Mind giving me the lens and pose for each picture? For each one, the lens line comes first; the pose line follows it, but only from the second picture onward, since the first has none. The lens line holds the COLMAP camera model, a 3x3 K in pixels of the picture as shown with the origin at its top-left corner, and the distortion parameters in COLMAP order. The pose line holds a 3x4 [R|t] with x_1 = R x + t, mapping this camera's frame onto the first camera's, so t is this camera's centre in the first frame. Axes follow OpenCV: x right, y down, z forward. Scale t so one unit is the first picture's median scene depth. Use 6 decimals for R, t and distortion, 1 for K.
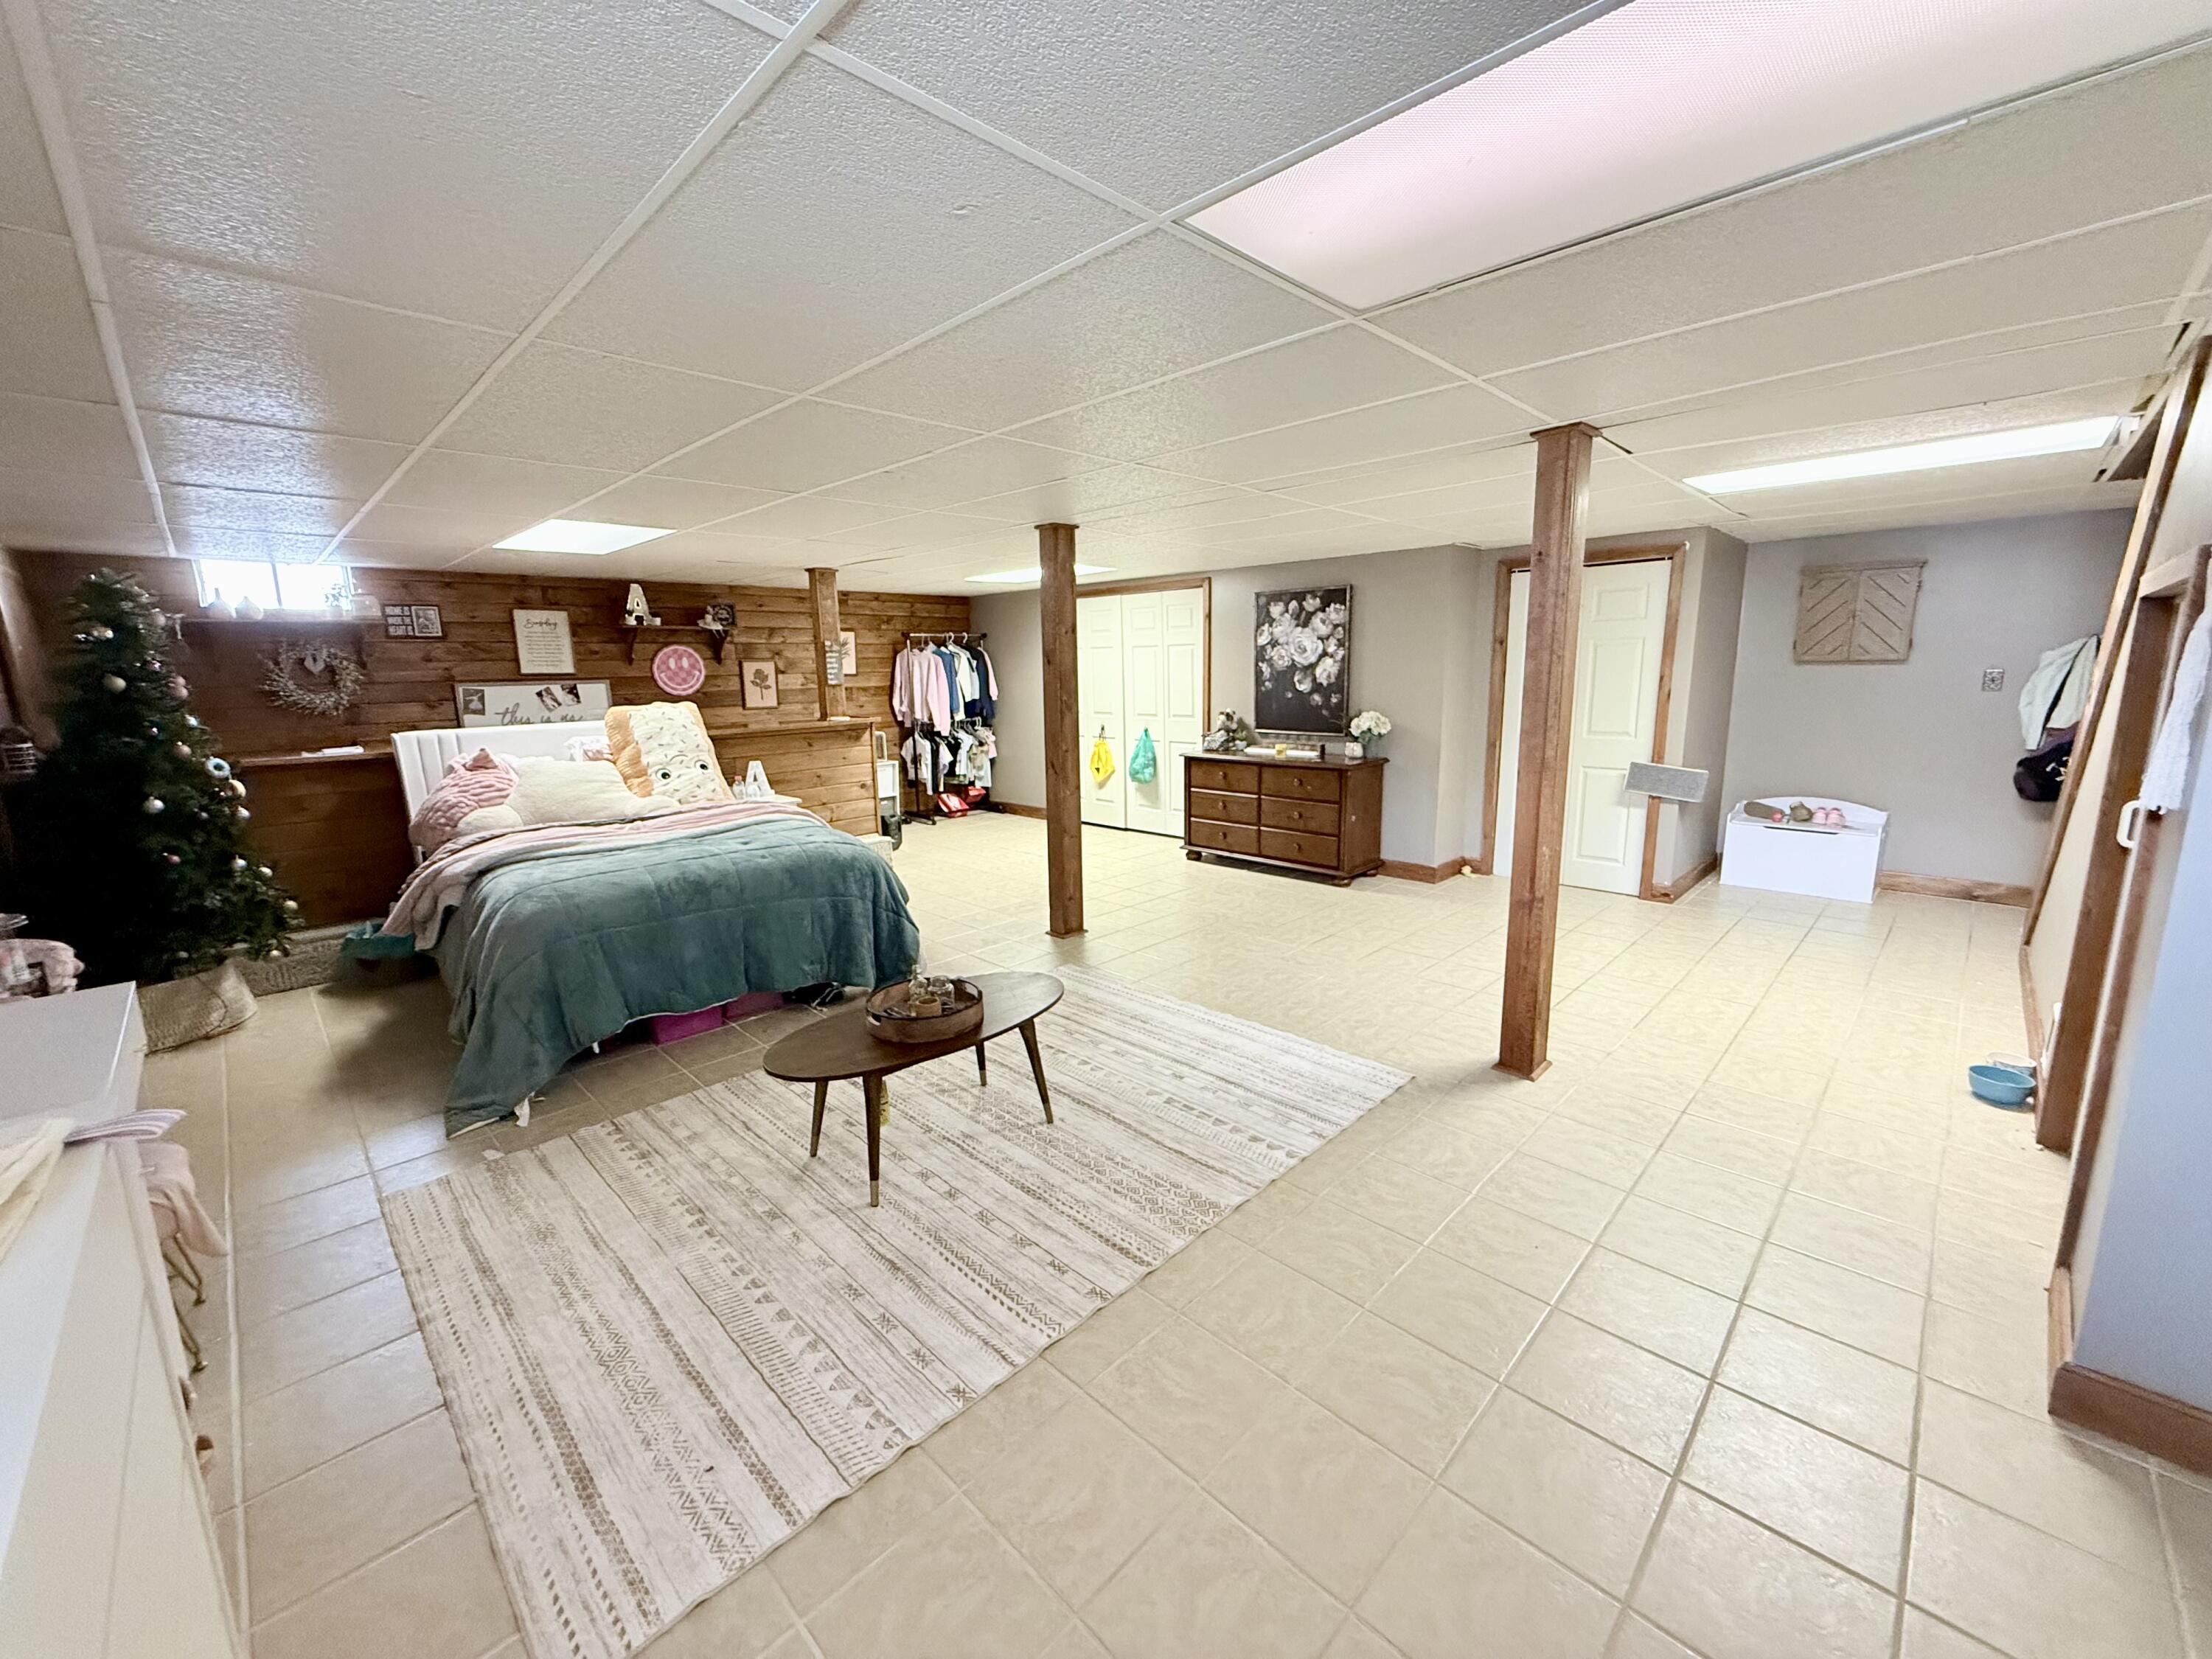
lens RADIAL K [[882.1, 0, 1103.6], [0, 882.1, 826.3], [0, 0, 1]] dist [0.002744, -0.000244]
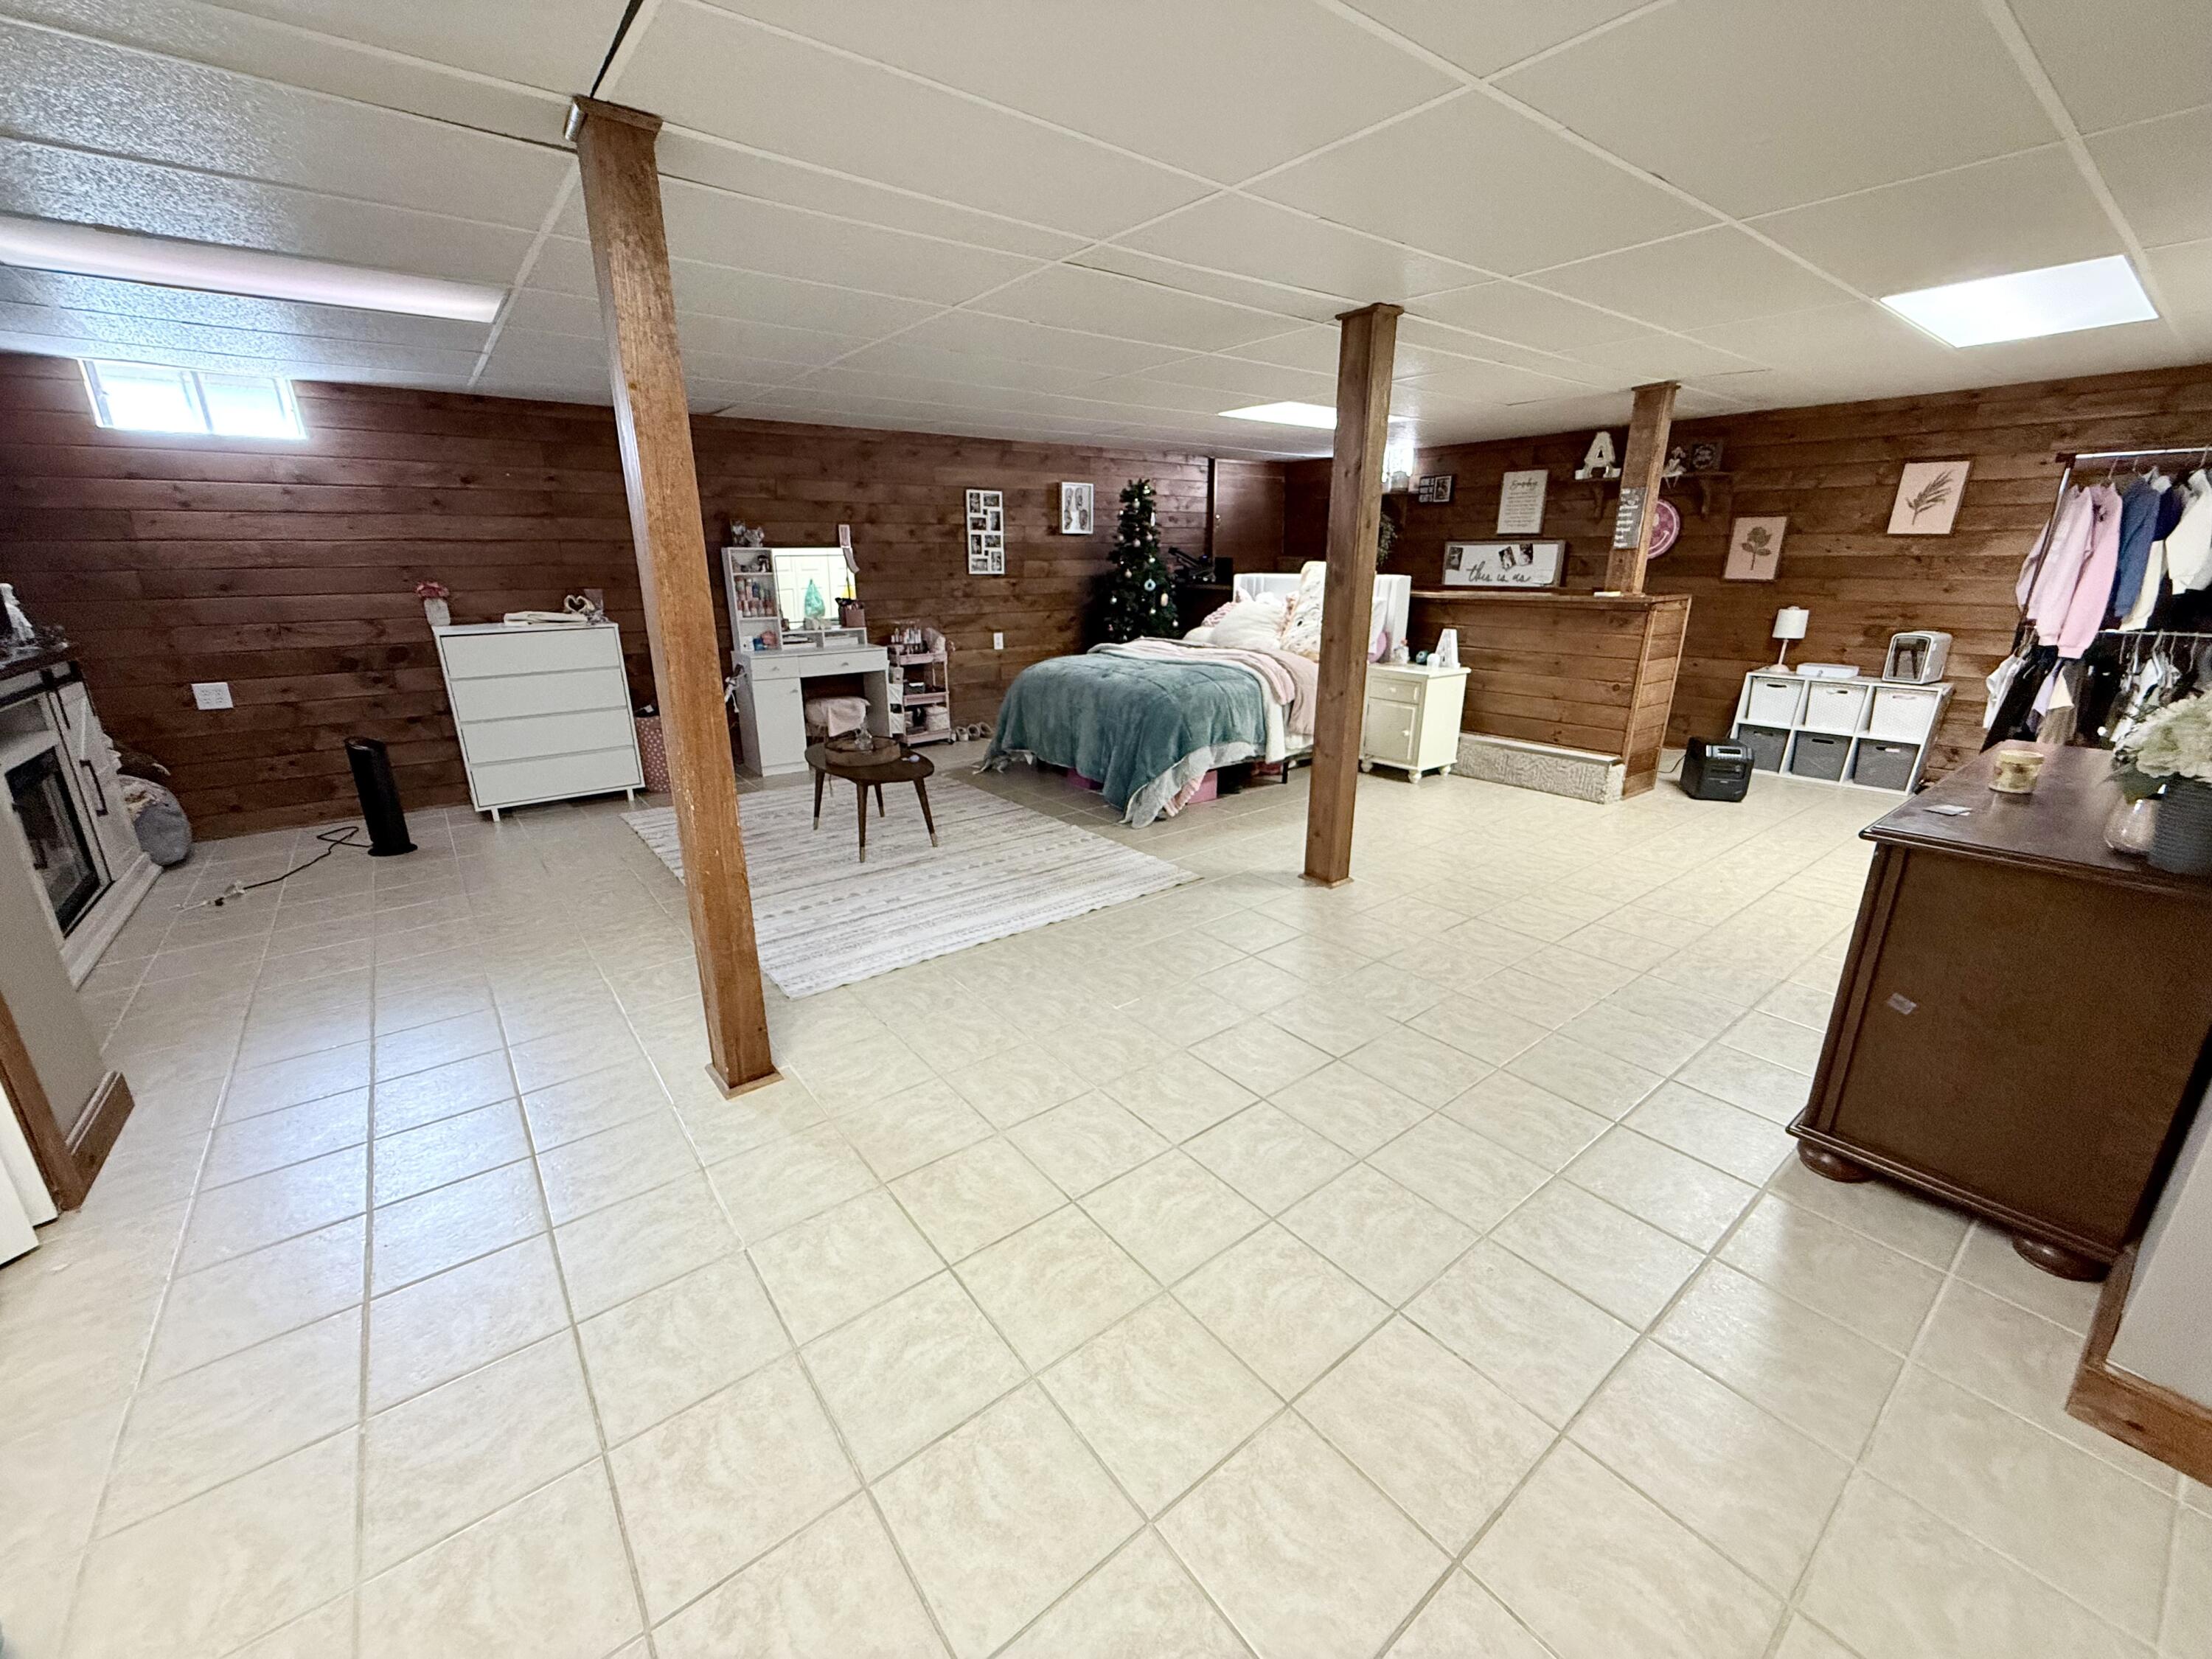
lens RADIAL K [[882.1, 0, 1102.1], [0, 882.1, 831.0], [0, 0, 1]] dist [0.002744, -0.000244]
pose [[-0.128103, 0.315780, -0.940145, 0.551940], [-0.170979, 0.926730, 0.334571, -0.114019], [0.976911, 0.203605, -0.064725, 0.669343]]
